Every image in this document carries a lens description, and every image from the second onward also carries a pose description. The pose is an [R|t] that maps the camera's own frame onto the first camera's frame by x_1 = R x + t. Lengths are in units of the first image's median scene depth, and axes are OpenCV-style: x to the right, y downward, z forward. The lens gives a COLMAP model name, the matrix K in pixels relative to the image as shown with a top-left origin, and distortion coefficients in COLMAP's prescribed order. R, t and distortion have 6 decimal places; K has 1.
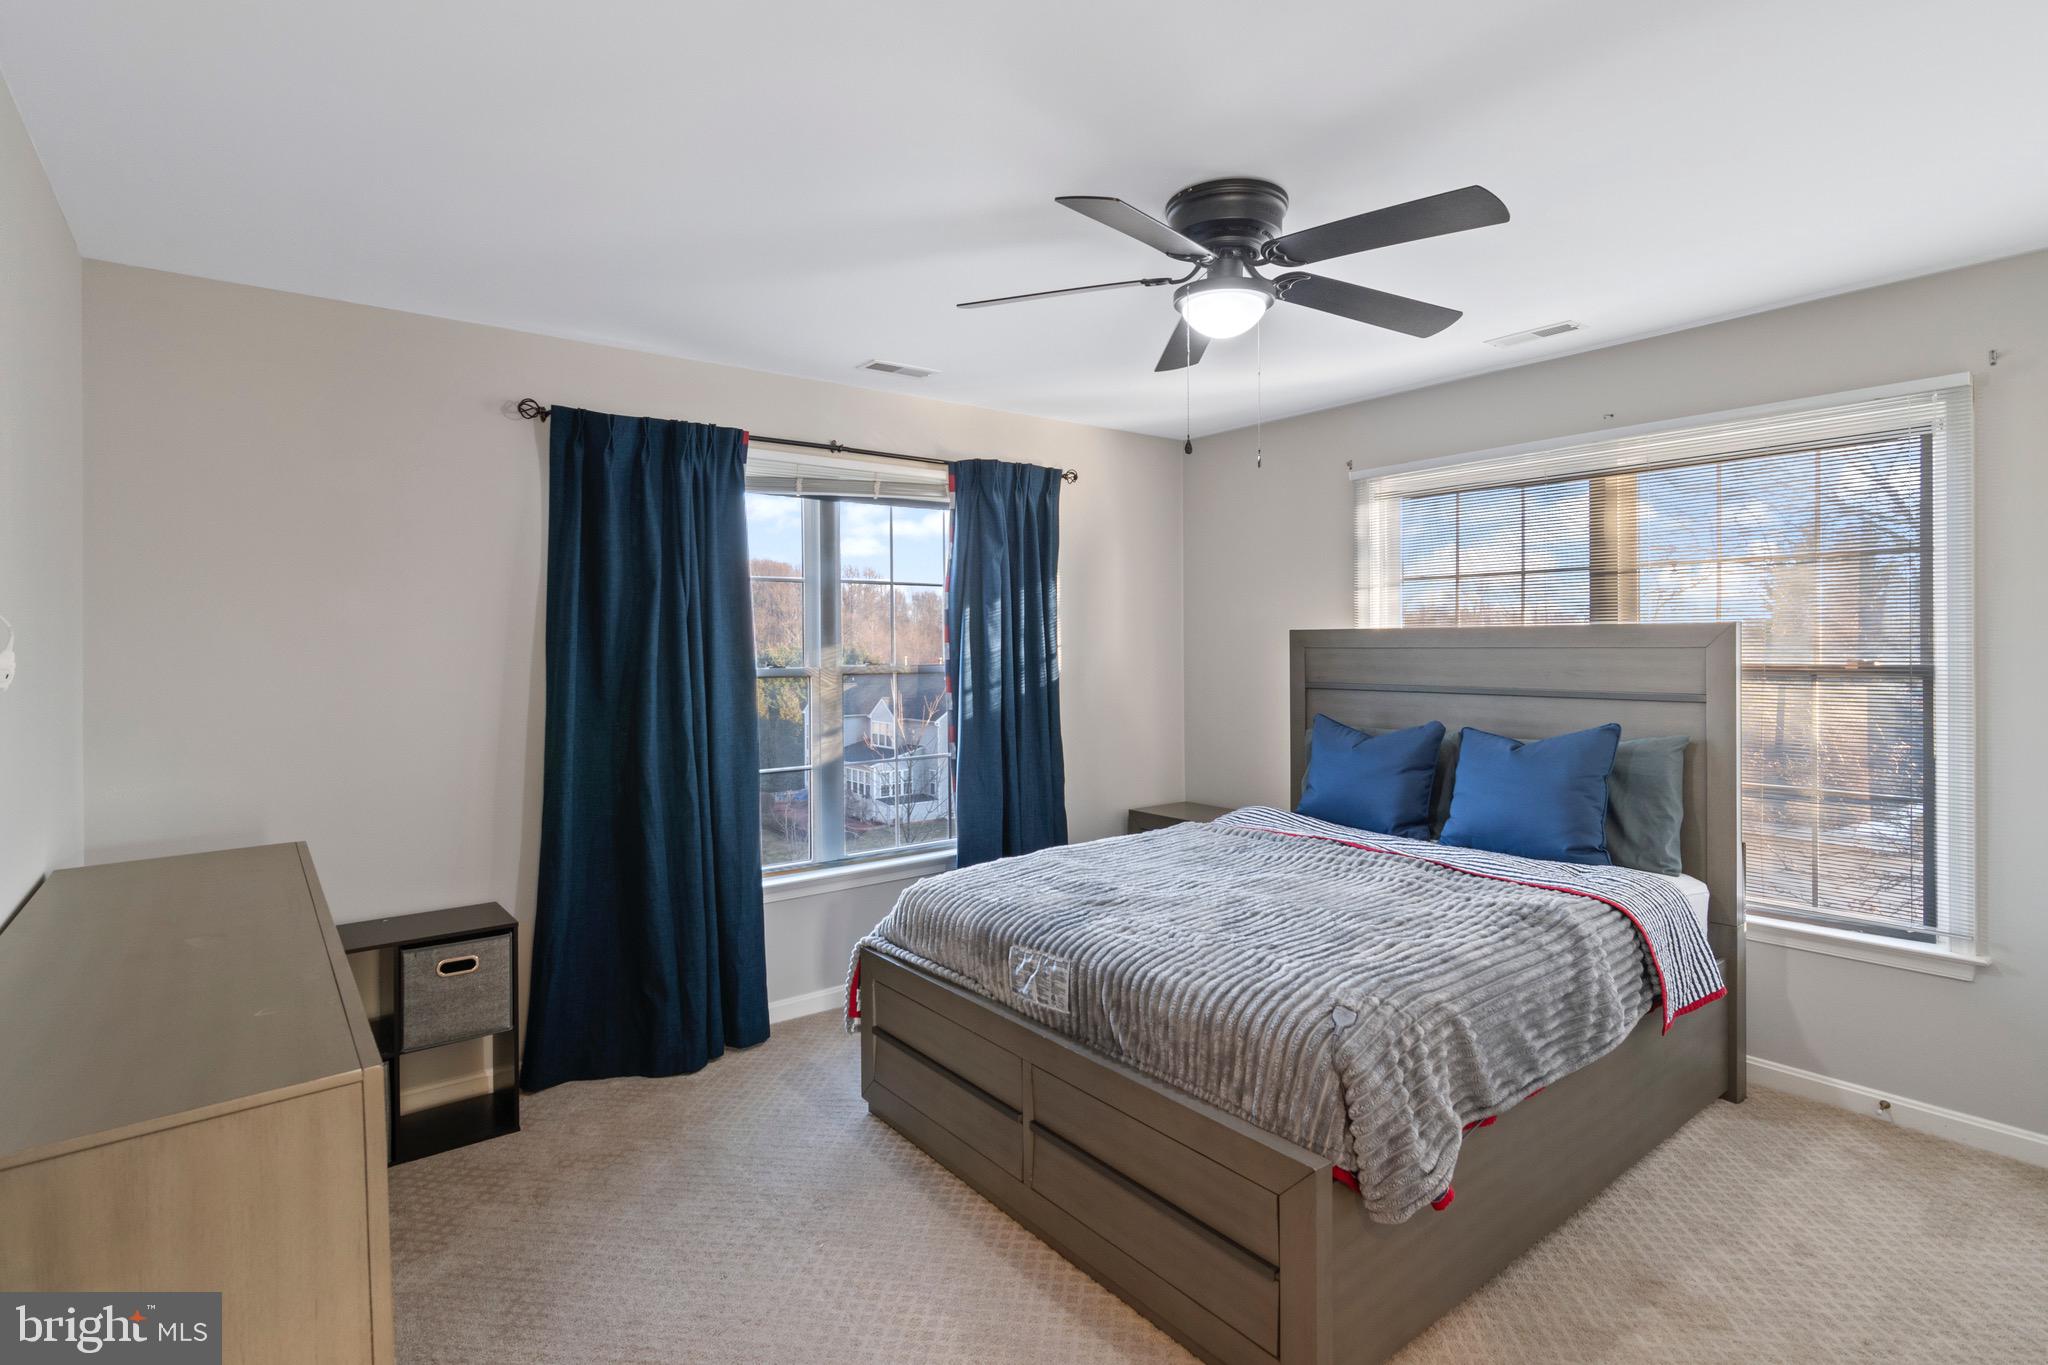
lens RADIAL K [[1024.2, 0, 1030.9], [0, 1024.2, 645.8], [0, 0, 1]] dist [-0.001400, -0.000306]
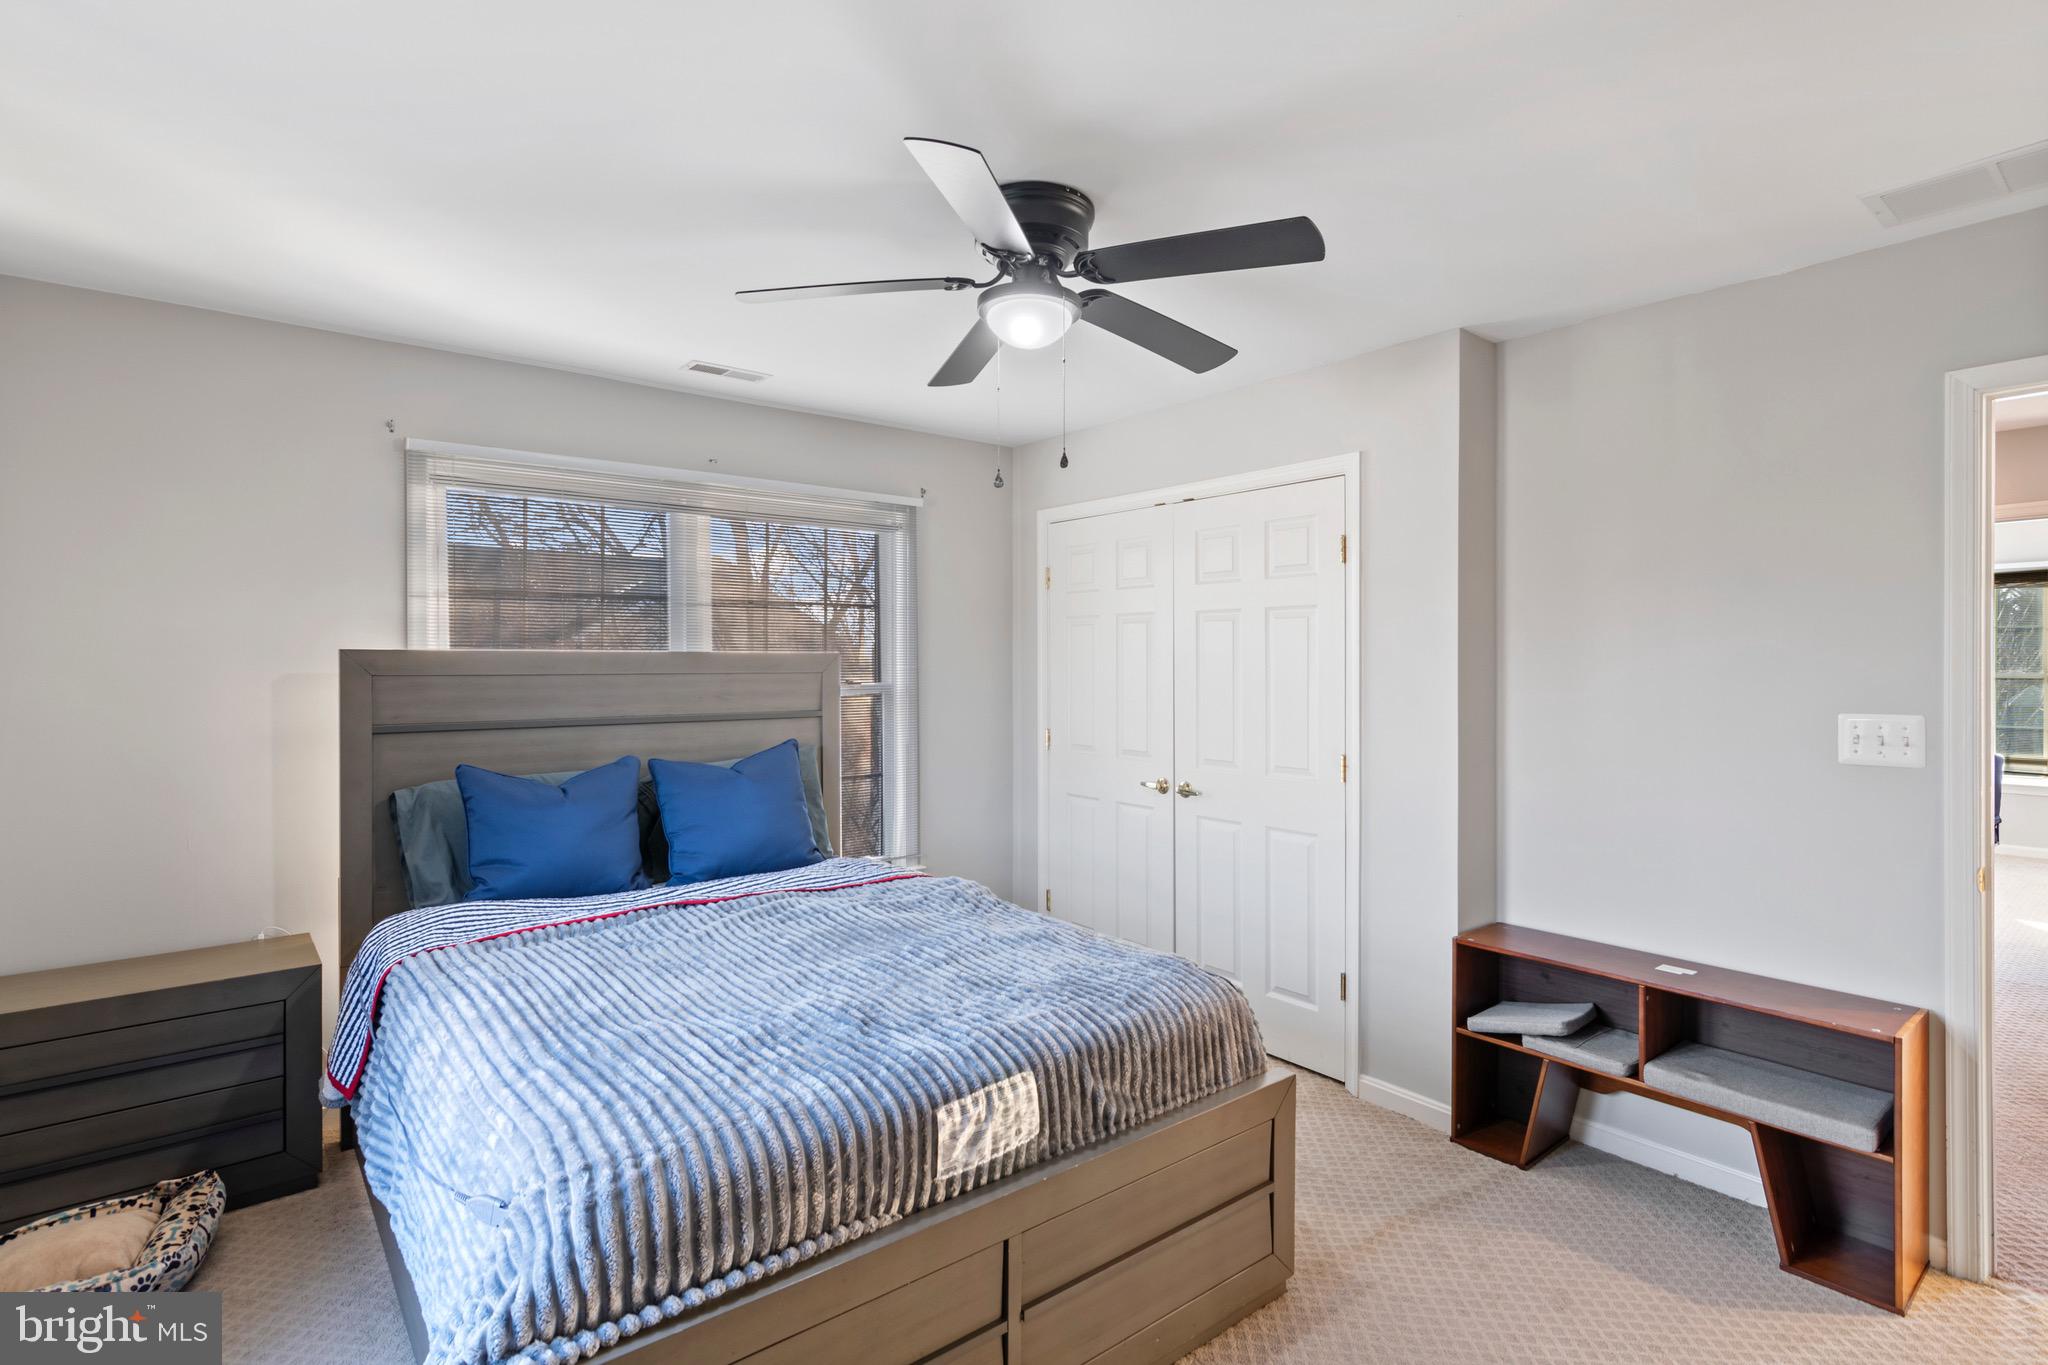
lens RADIAL K [[981.9, 0, 1024.0], [0, 981.9, 682.5], [0, 0, 1]] dist [0.000024, 0.000010]
pose [[-0.019864, -0.013747, 0.999708, -0.715759], [0.001788, 0.999903, 0.013785, -0.003360], [-0.999801, 0.002062, -0.019837, 1.015156]]
